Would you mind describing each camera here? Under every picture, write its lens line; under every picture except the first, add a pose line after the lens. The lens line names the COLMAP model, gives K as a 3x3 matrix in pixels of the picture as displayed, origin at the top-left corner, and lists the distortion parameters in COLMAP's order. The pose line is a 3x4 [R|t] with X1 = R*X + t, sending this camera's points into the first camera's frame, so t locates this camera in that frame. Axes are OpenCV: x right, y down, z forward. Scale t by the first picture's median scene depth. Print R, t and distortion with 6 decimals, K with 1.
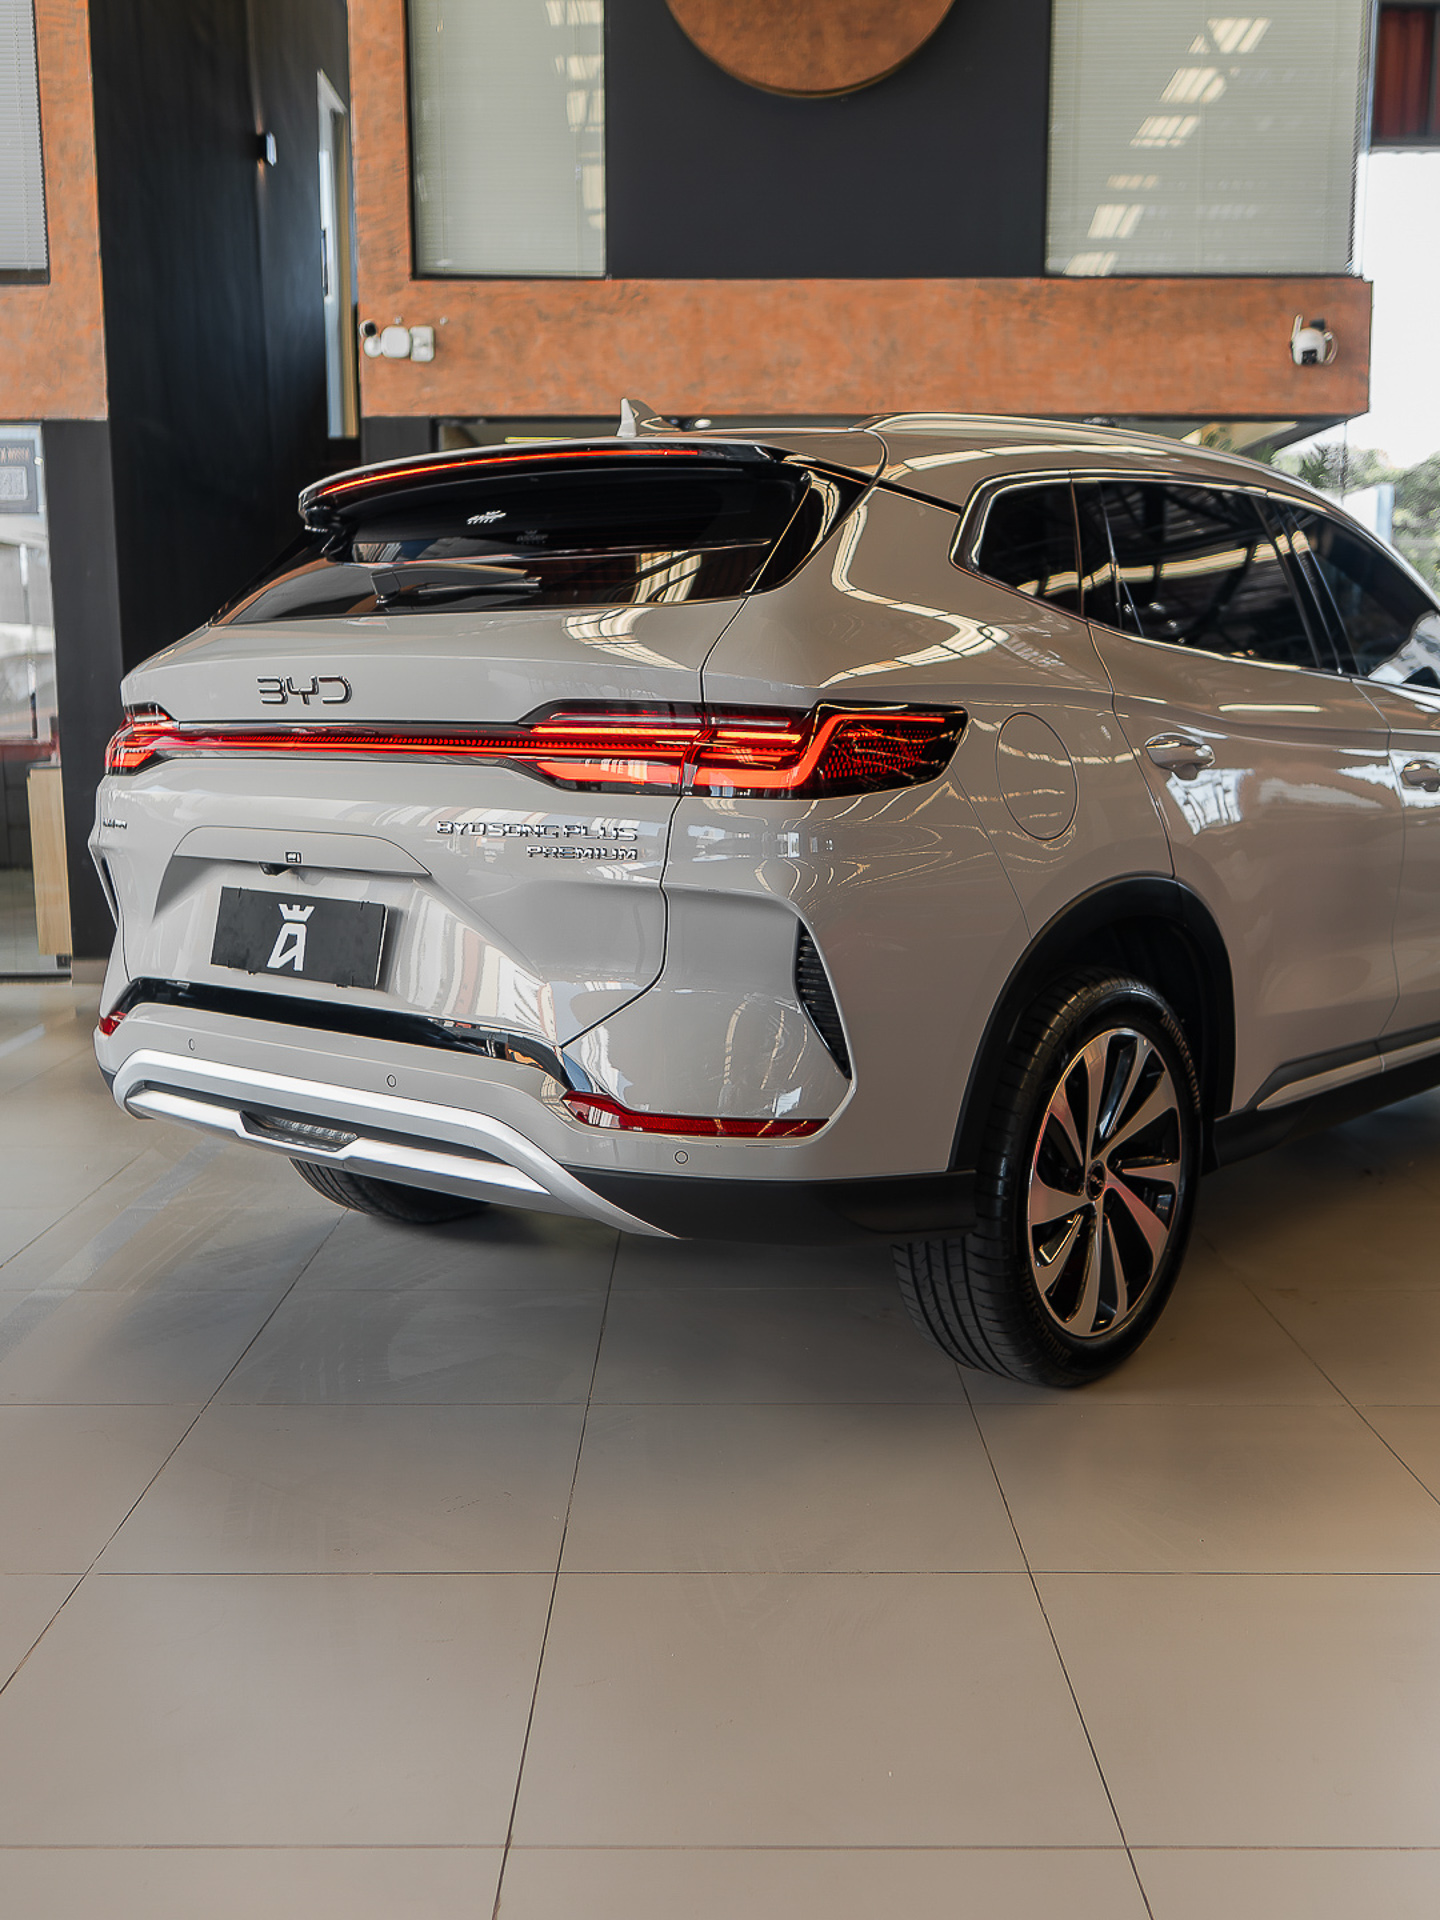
lens RADIAL K [[1874.5, 0, 711.5], [0, 1874.5, 1010.3], [0, 0, 1]] dist [-0.003646, 0.004686]
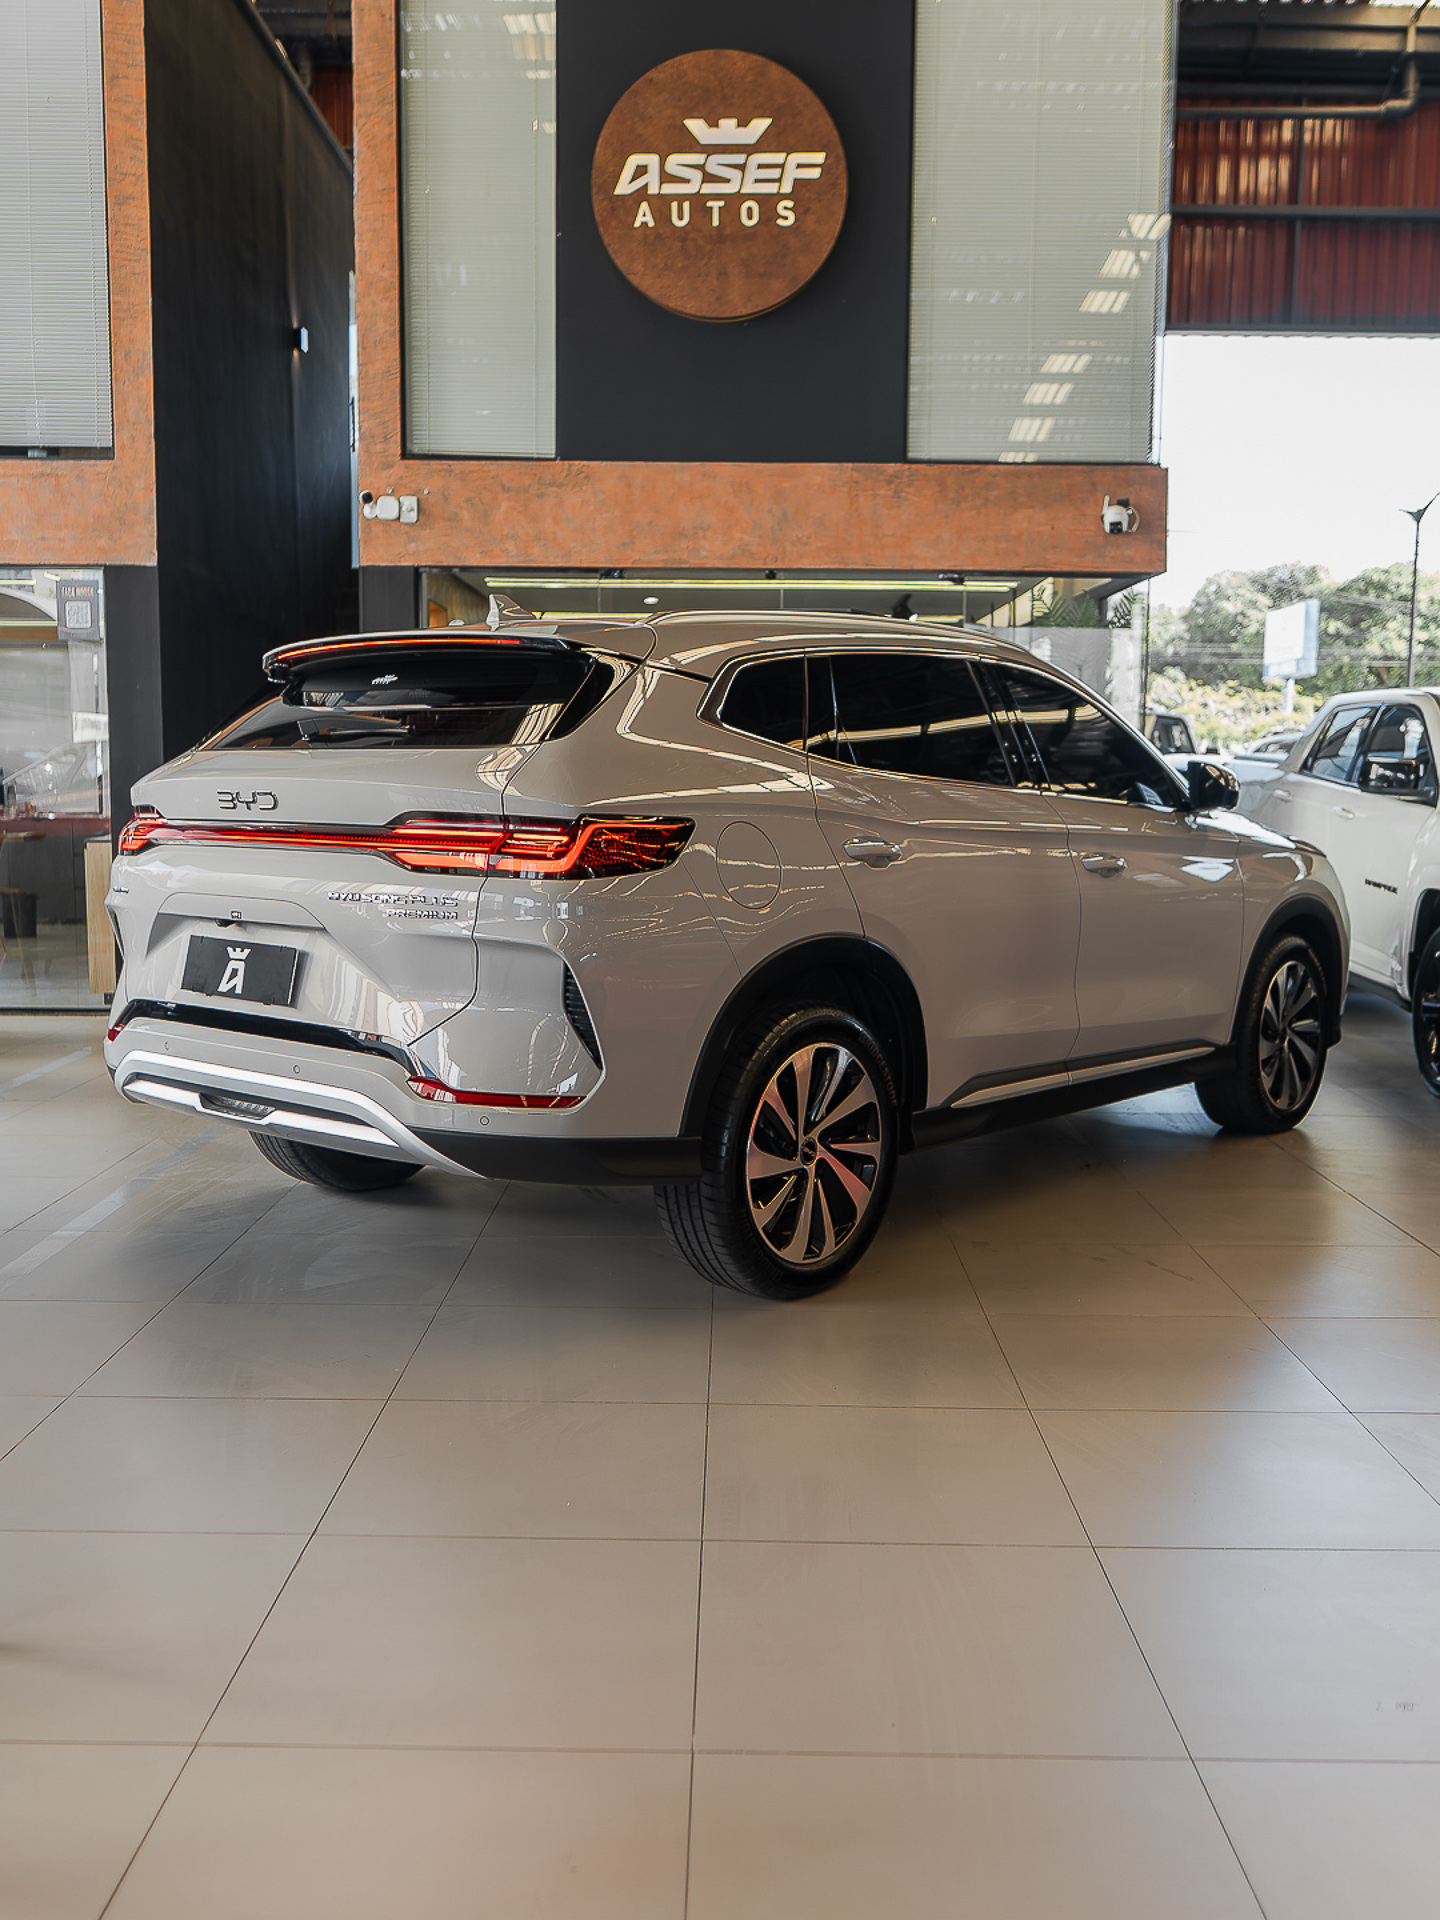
lens RADIAL K [[1718.4, 0, 720.0], [0, 1718.4, 960.0], [0, 0, 1]] dist [0.002171, -0.005543]
pose [[0.999913, 0.012124, -0.005162, 0.063364], [-0.012409, 0.998164, -0.059282, 0.010932], [0.004434, 0.059341, 0.998228, -0.129212]]
